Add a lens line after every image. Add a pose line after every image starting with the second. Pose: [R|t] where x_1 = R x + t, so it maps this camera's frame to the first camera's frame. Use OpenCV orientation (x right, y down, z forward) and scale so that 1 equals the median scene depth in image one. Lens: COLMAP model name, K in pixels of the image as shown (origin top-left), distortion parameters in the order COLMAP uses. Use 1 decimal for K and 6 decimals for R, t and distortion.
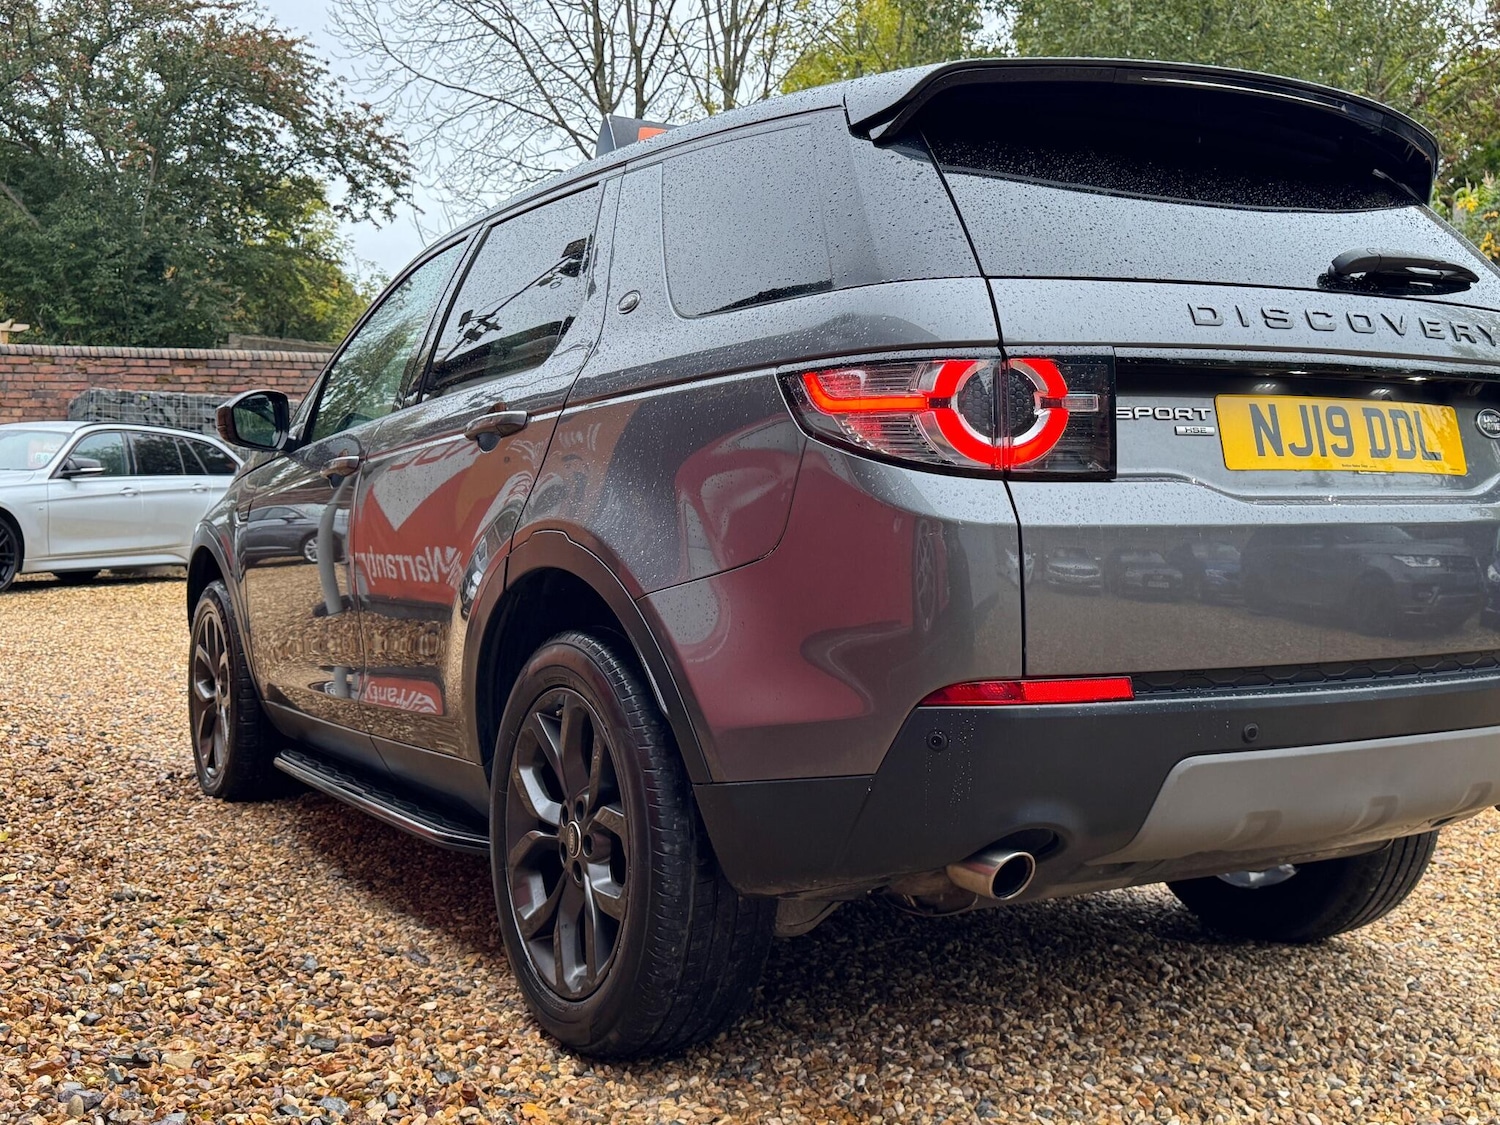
lens RADIAL K [[1680.7, 0, 739.1], [0, 1680.7, 554.3], [0, 0, 1]] dist [0.071813, 0.000000]
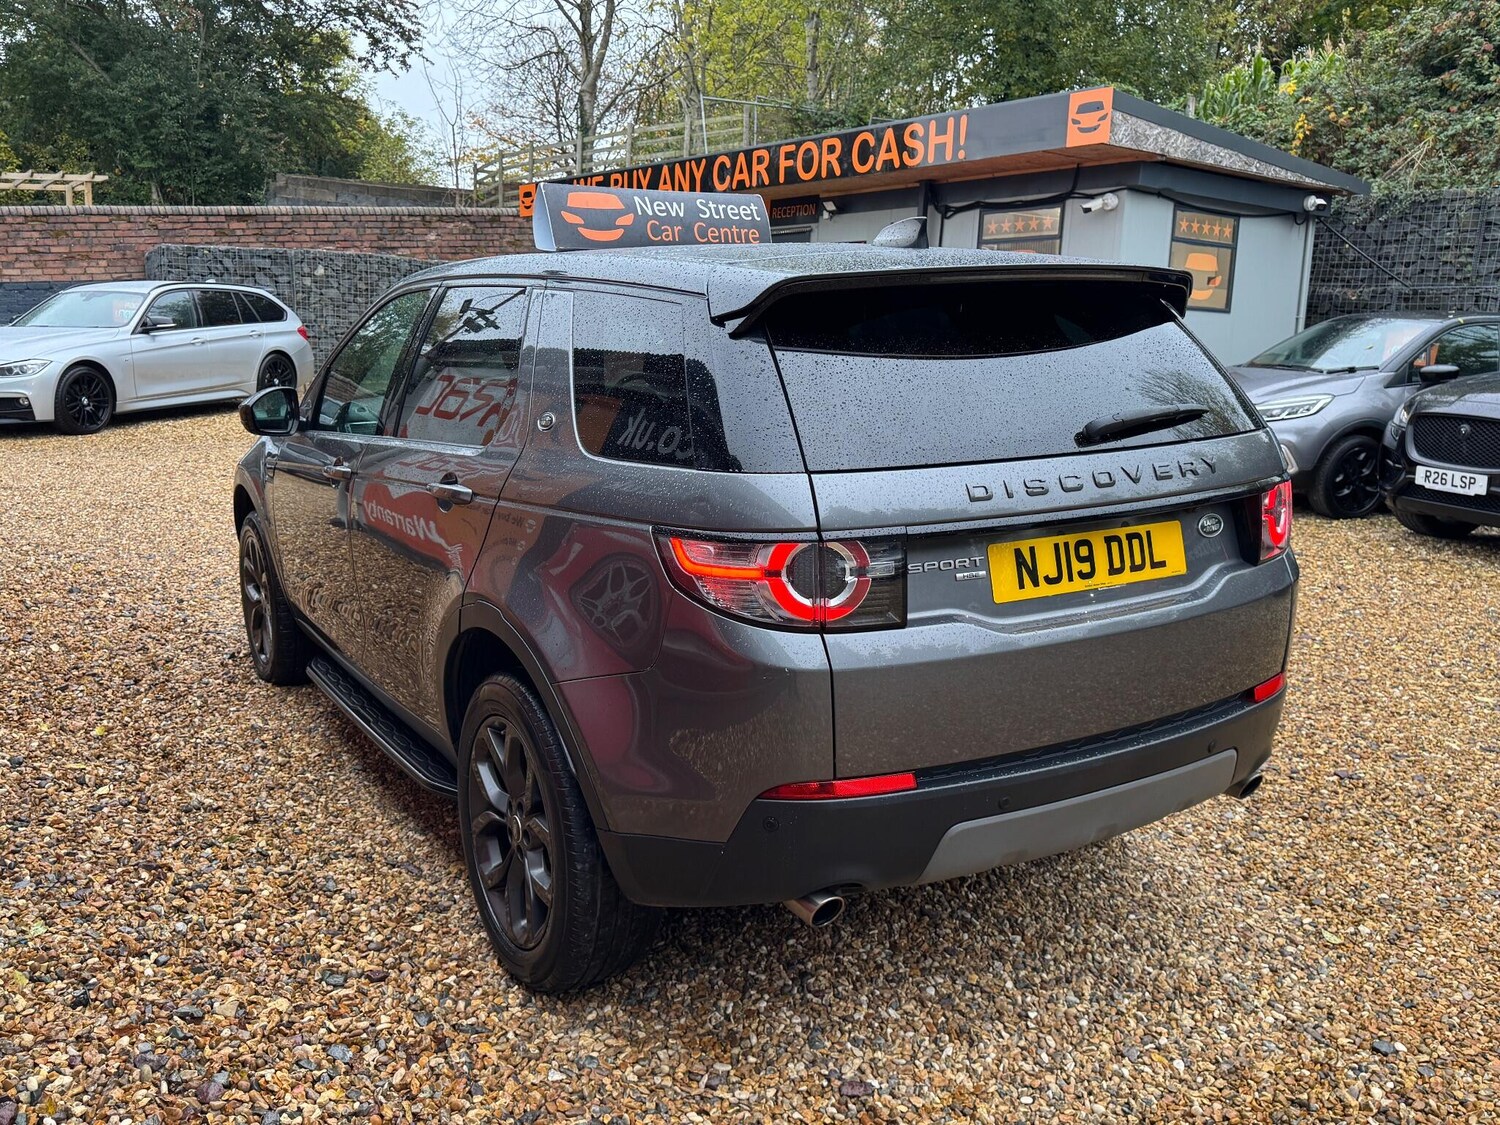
lens RADIAL K [[1328.7, 0, 750.7], [0, 1328.7, 551.8], [0, 0, 1]] dist [0.070607, -0.084523]
pose [[0.999525, -0.009430, 0.029353, 0.057986], [0.004276, 0.985274, 0.170928, -0.228200], [-0.030532, -0.170721, 0.984846, -0.007502]]
